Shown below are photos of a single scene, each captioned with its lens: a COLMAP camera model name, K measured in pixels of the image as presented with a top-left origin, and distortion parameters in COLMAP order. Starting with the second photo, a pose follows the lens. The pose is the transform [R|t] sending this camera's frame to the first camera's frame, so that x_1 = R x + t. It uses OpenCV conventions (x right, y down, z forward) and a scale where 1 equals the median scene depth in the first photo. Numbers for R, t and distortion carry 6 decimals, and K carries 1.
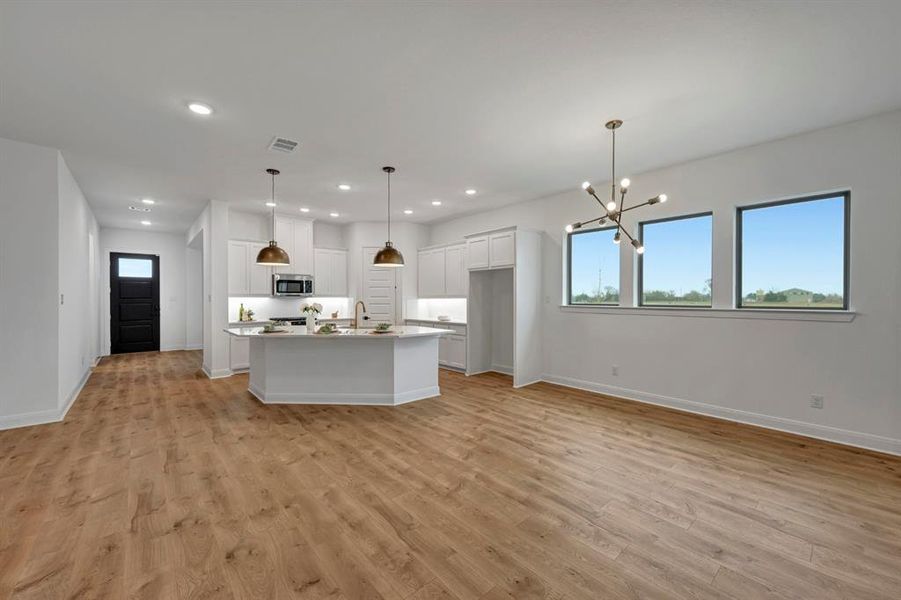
lens RADIAL K [[355.1, 0, 455.1], [0, 355.1, 301.0], [0, 0, 1]] dist [0.000230, 0.000038]
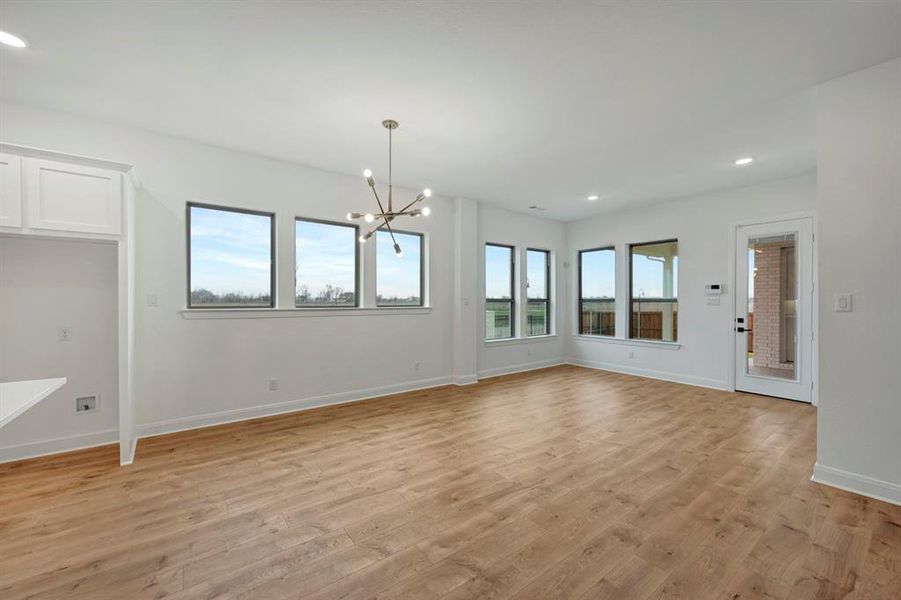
lens RADIAL K [[355.1, 0, 455.1], [0, 355.1, 301.0], [0, 0, 1]] dist [0.000230, 0.000038]
pose [[0.079672, -0.005223, 0.996807, -0.373801], [0.005916, 0.999971, 0.004767, -0.005006], [-0.996804, 0.005517, 0.079701, 0.522169]]
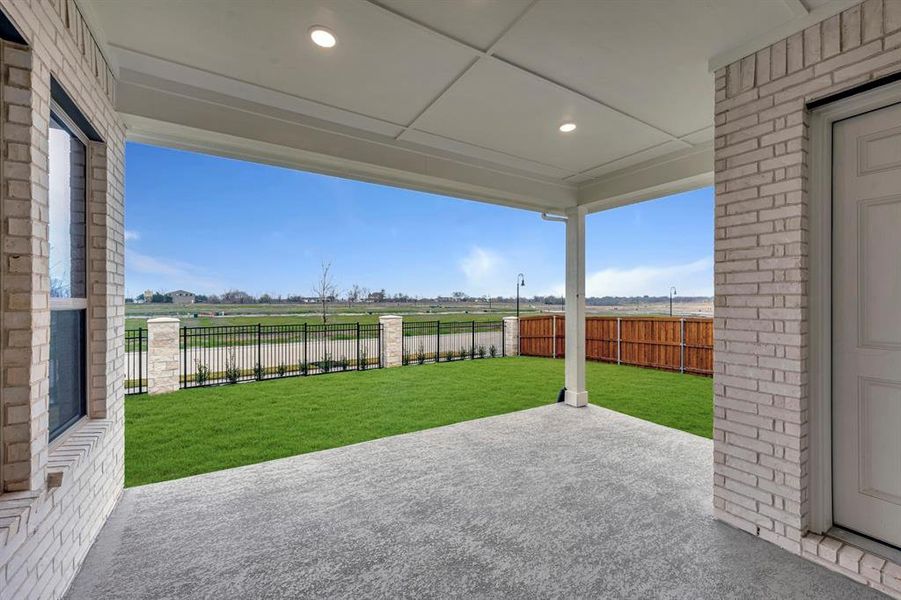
lens RADIAL K [[358.4, 0, 454.9], [0, 358.4, 298.7], [0, 0, 1]] dist [-0.000340, 0.000121]
pose [[0.178776, 0.003665, 0.983883, 0.910298], [0.003215, 0.999986, -0.004309, 0.007438], [-0.983884, 0.003934, 0.178762, -0.533246]]
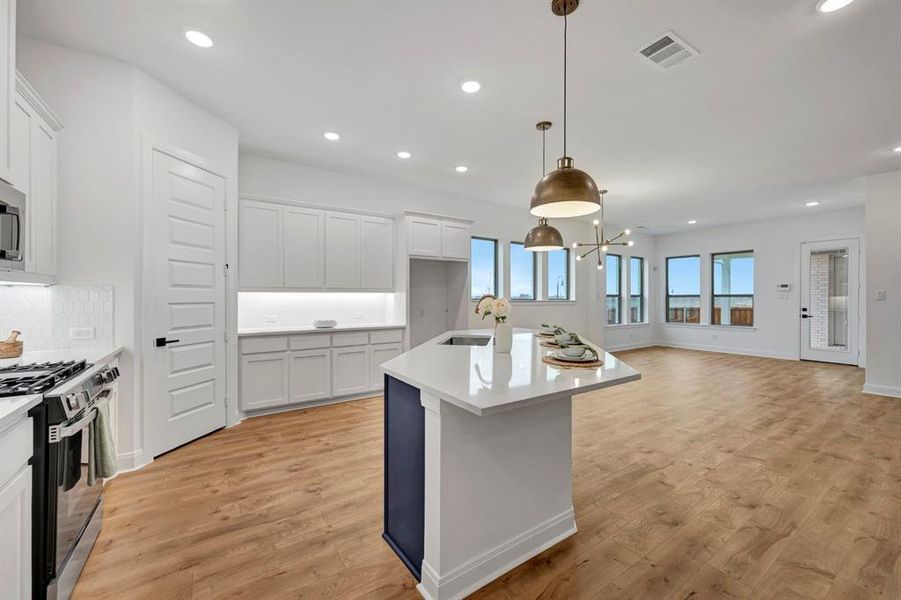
lens RADIAL K [[358.4, 0, 454.9], [0, 358.4, 298.7], [0, 0, 1]] dist [-0.000340, 0.000121]
pose [[0.123317, -0.003117, 0.992362, -0.945685], [0.005852, 0.999980, 0.002414, 0.005607], [-0.992350, 0.005510, 0.123333, 1.048489]]
